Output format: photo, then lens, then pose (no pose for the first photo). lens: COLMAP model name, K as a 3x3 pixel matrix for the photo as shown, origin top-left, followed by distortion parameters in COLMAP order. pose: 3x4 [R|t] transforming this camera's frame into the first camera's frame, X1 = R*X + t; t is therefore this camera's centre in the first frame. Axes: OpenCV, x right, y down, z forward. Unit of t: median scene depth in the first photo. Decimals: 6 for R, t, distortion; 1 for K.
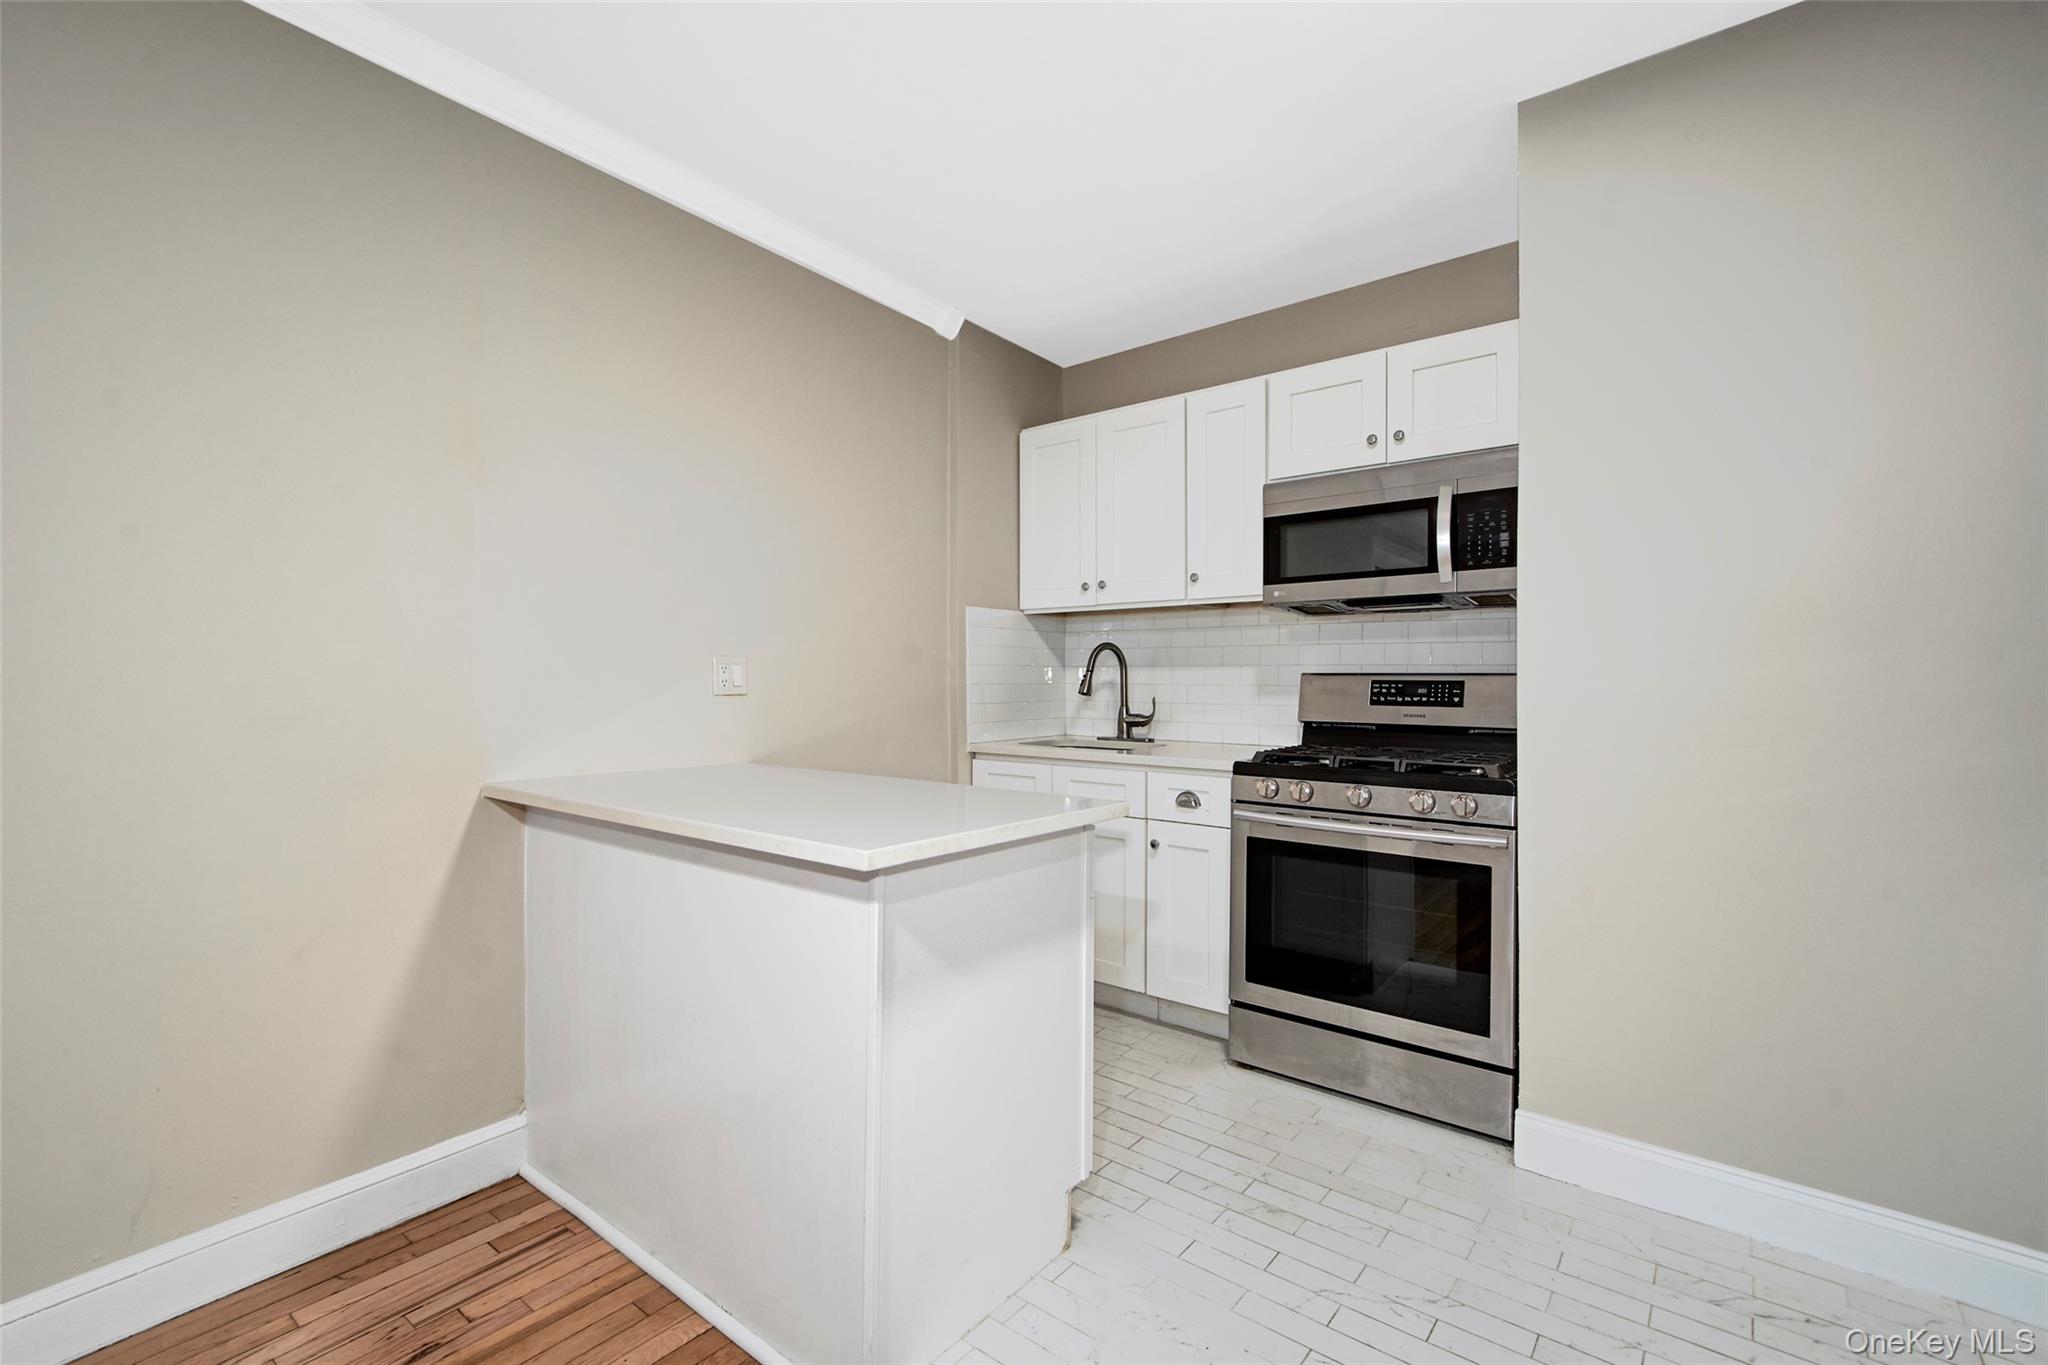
lens RADIAL K [[900.3, 0, 1024.0], [0, 900.3, 682.5], [0, 0, 1]] dist [-0.001225, -0.000167]
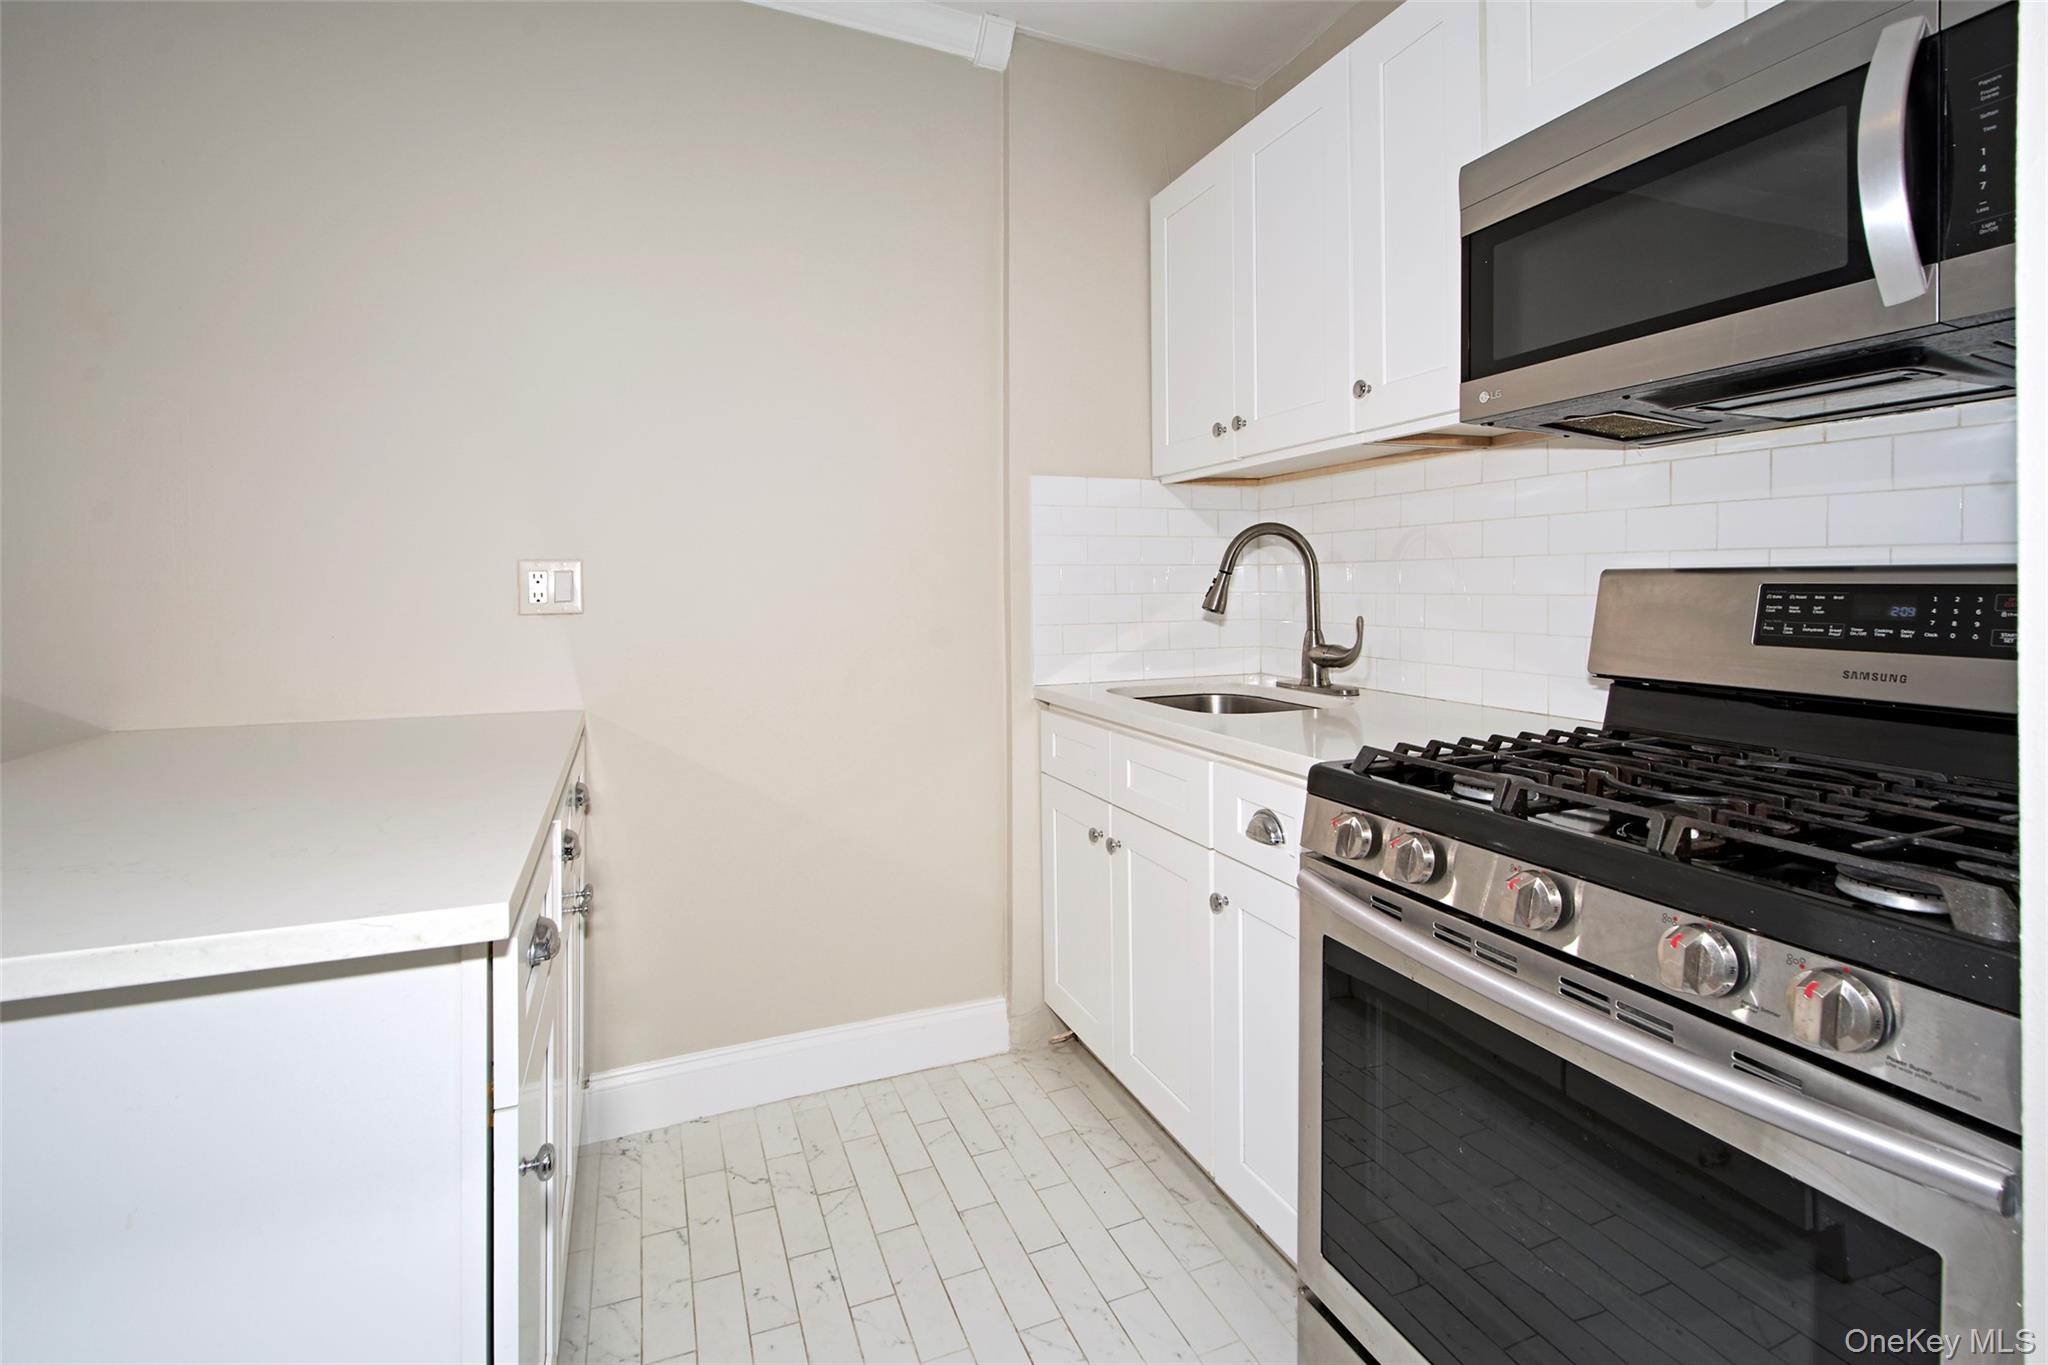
lens RADIAL K [[974.2, 0, 982.7], [0, 974.2, 587.2], [0, 0, 1]] dist [-0.002357, -0.001384]
pose [[0.858623, -0.008436, -0.512537, 0.310345], [0.008988, 0.999959, -0.001402, -0.003863], [0.512528, -0.003403, 0.858664, 0.435869]]
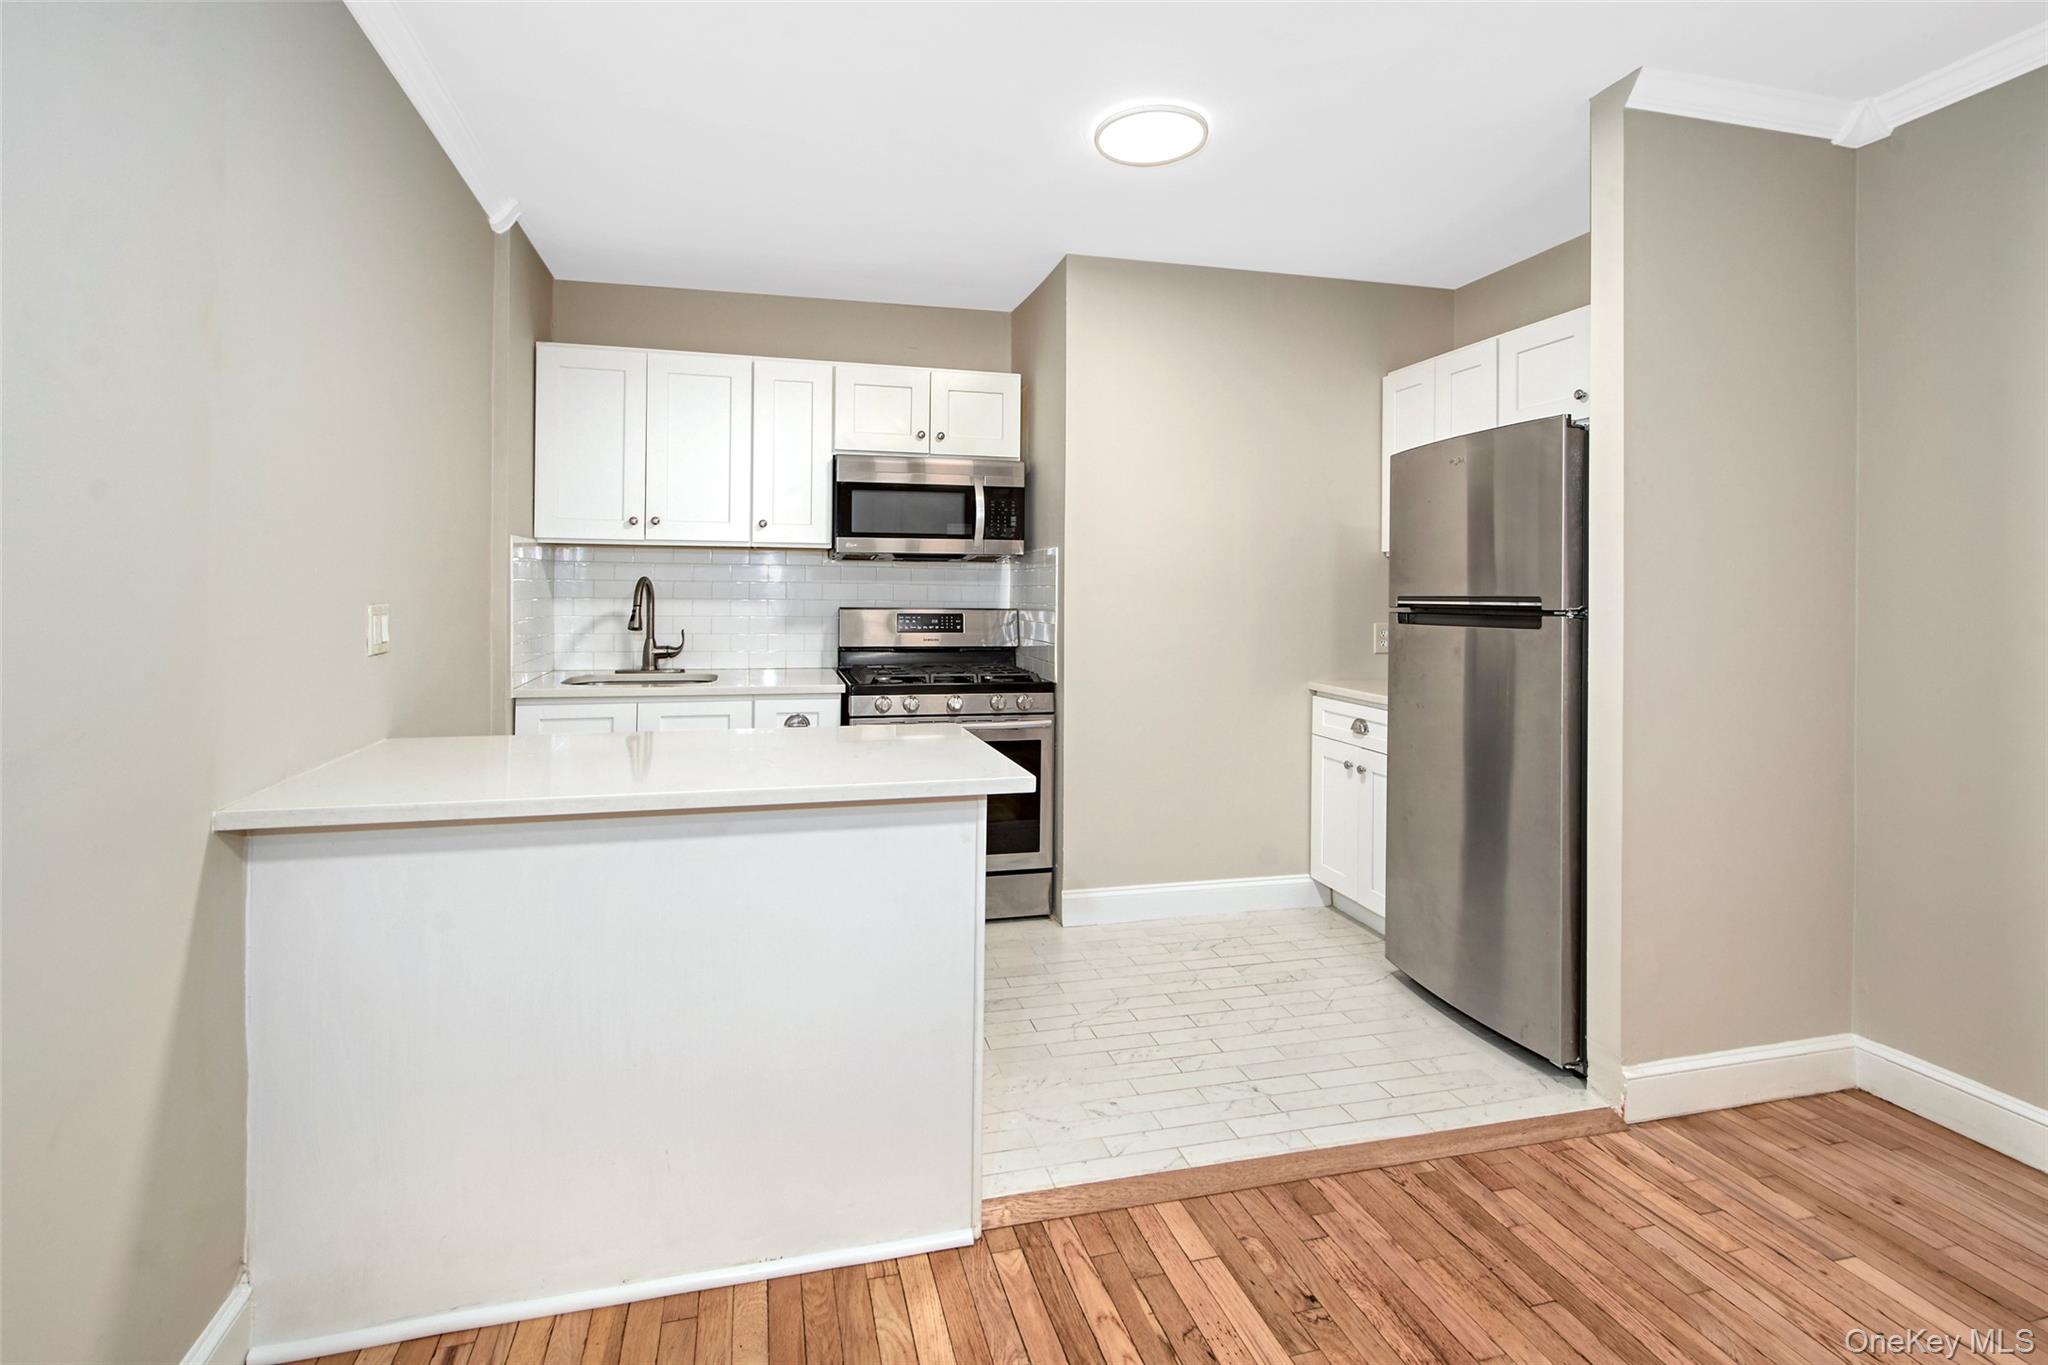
lens RADIAL K [[860.9, 0, 1023.0], [0, 860.9, 586.7], [0, 0, 1]] dist [0.000478, -0.000030]
pose [[0.624466, 0.005747, 0.781031, -0.477887], [-0.003729, 0.999983, -0.004377, -0.036681], [-0.781043, -0.000178, 0.624477, 0.079952]]
